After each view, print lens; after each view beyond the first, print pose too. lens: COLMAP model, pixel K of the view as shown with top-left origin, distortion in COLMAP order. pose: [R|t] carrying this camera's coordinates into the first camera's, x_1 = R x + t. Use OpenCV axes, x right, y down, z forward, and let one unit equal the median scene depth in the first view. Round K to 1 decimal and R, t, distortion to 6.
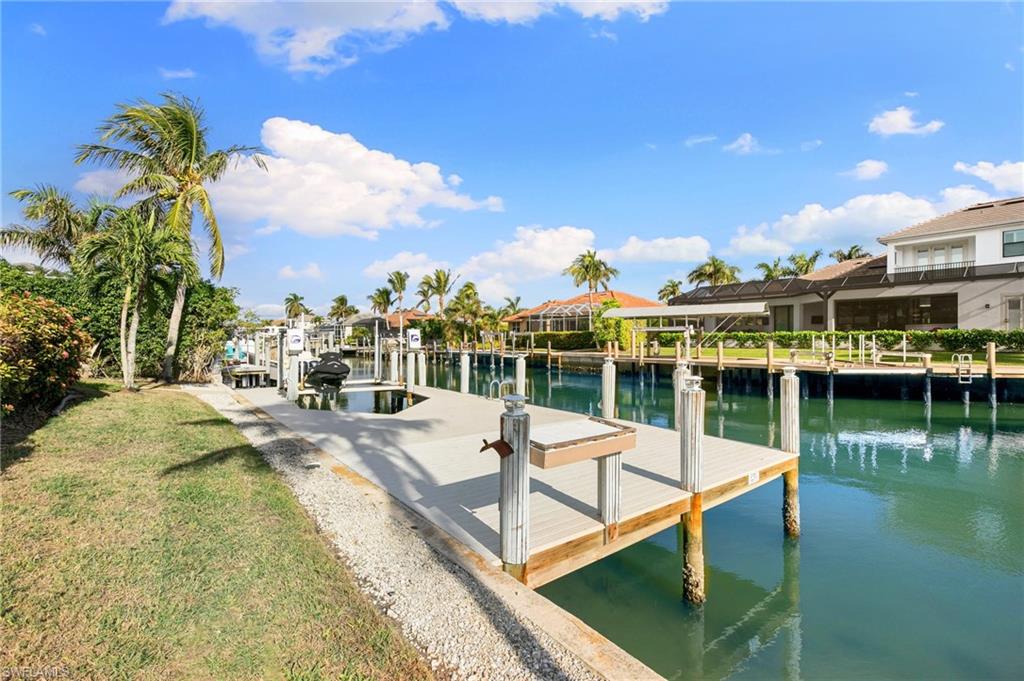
lens RADIAL K [[460.6, 0, 509.1], [0, 460.6, 341.5], [0, 0, 1]] dist [-0.001148, -0.001516]
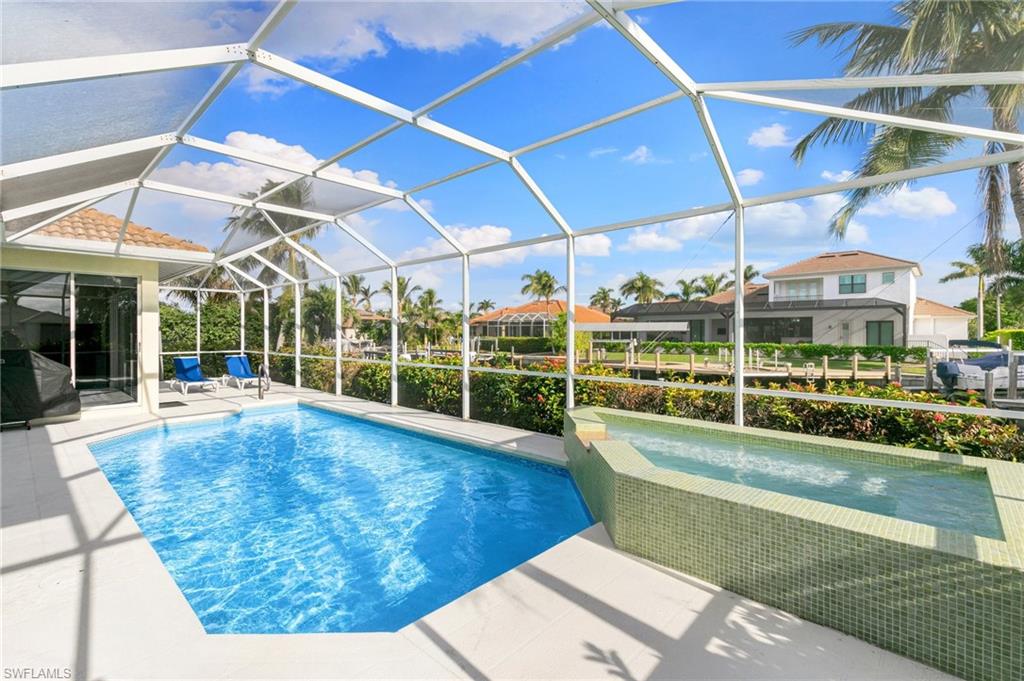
lens RADIAL K [[460.6, 0, 516.2], [0, 460.6, 339.5], [0, 0, 1]] dist [-0.001148, -0.001516]
pose [[0.984953, 0.006478, 0.172702, -0.140837], [-0.007115, 0.999970, 0.003070, -0.028811], [-0.172676, -0.004253, 0.984969, -0.201140]]
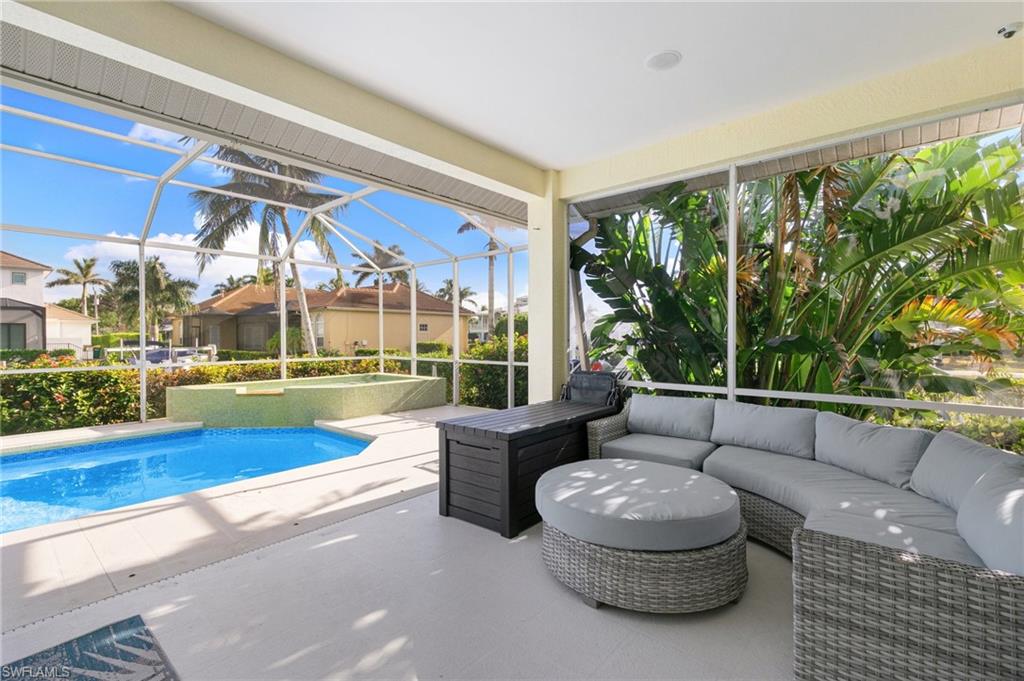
lens RADIAL K [[460.6, 0, 508.1], [0, 460.6, 338.4], [0, 0, 1]] dist [-0.001148, -0.001516]
pose [[-0.202460, 0.000721, 0.979290, -0.322282], [0.020601, 0.999782, 0.003523, -0.023087], [-0.979074, 0.020888, -0.202431, -0.147892]]
